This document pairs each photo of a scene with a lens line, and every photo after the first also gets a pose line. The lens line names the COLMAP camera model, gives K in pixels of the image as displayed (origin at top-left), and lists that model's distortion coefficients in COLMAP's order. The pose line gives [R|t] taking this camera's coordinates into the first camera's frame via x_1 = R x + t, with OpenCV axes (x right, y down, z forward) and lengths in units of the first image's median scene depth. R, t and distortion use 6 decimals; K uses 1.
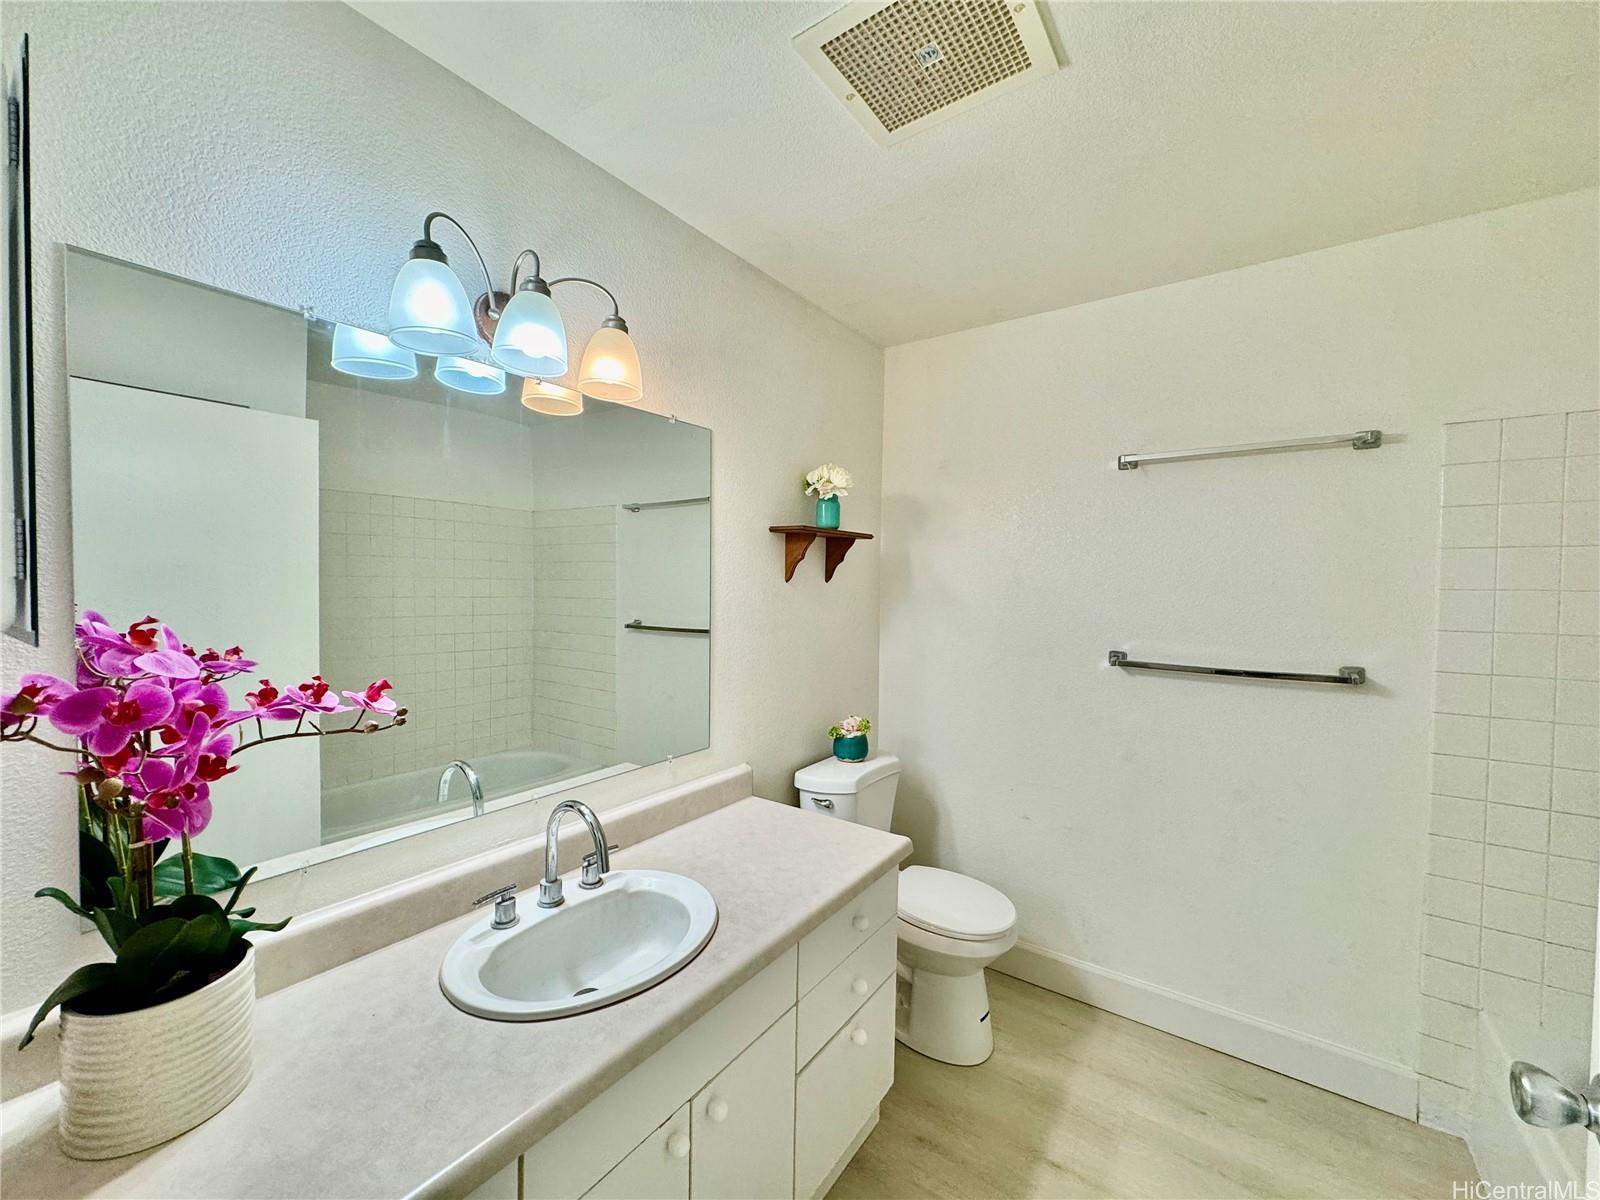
lens RADIAL K [[638.7, 0, 800.0], [0, 638.7, 600.0], [0, 0, 1]] dist [0.002035, 0.000211]
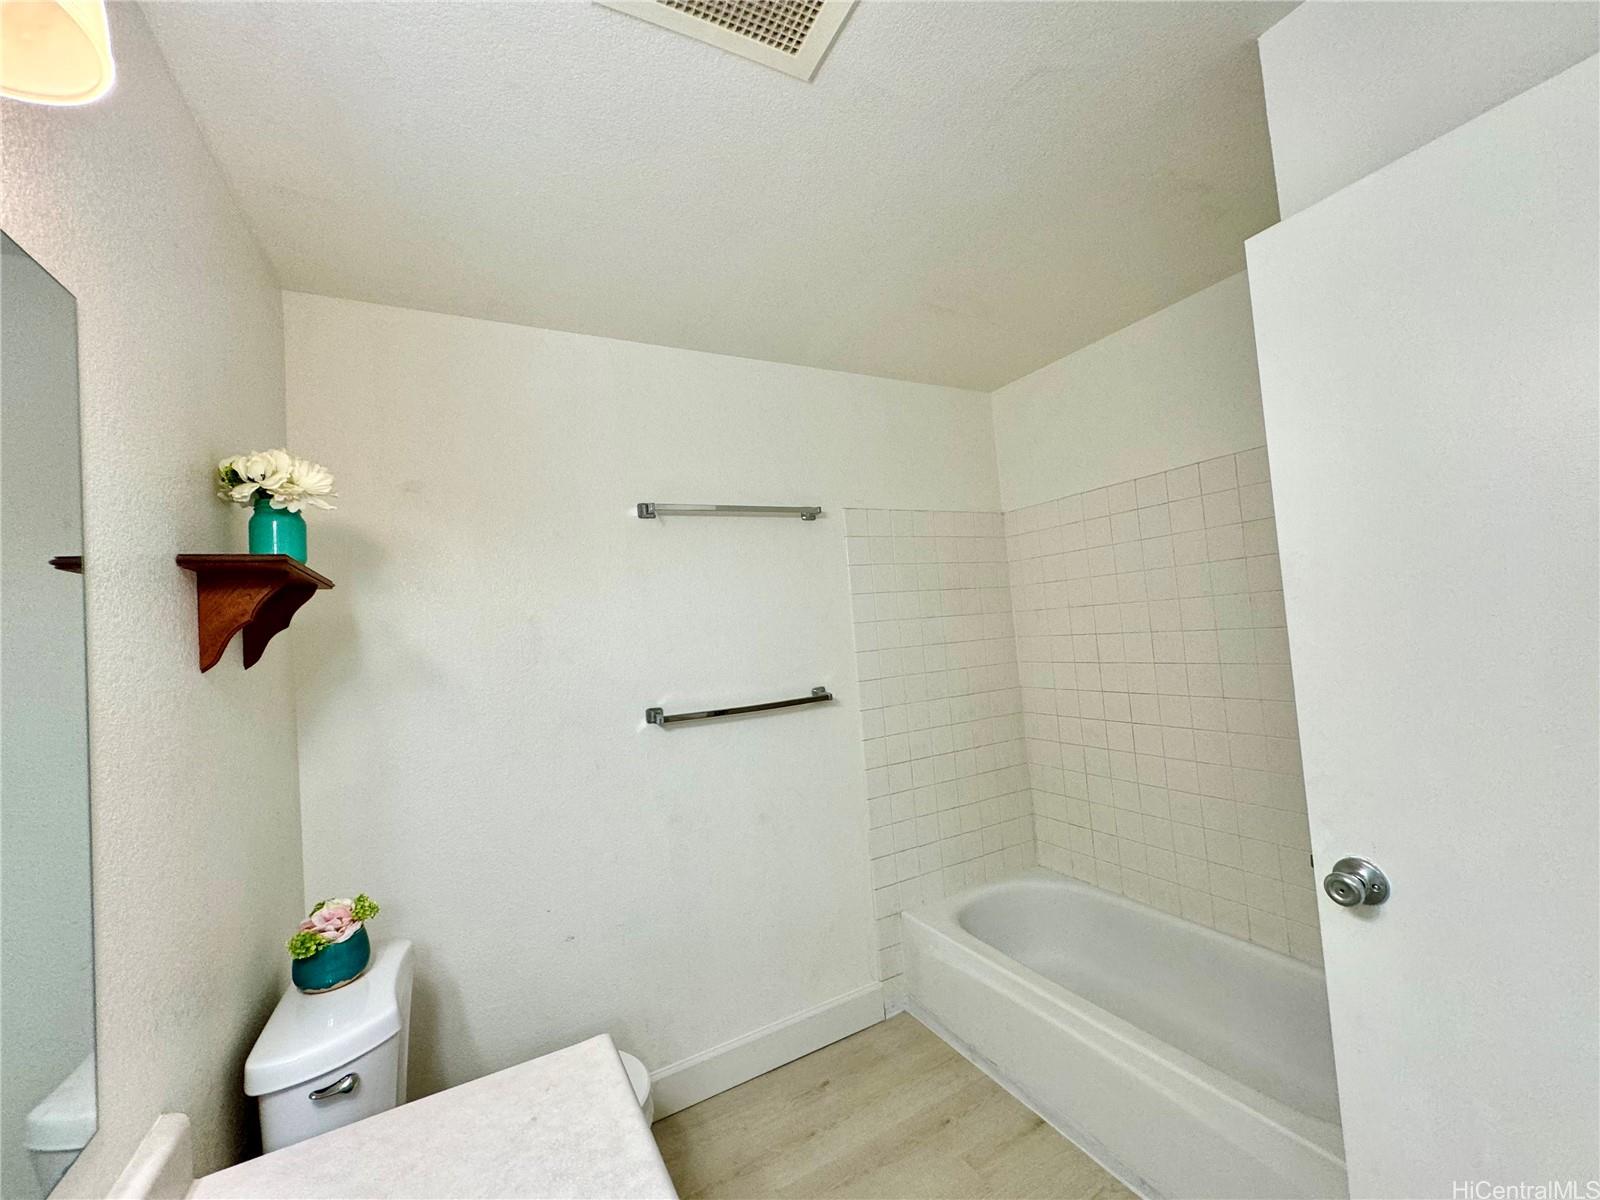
lens RADIAL K [[638.7, 0, 800.0], [0, 638.7, 600.0], [0, 0, 1]] dist [0.002035, 0.000211]
pose [[0.437069, -0.003281, 0.899422, -0.257233], [0.106378, 0.993163, -0.048071, -0.010769], [-0.893115, 0.116689, 0.434429, 0.383011]]
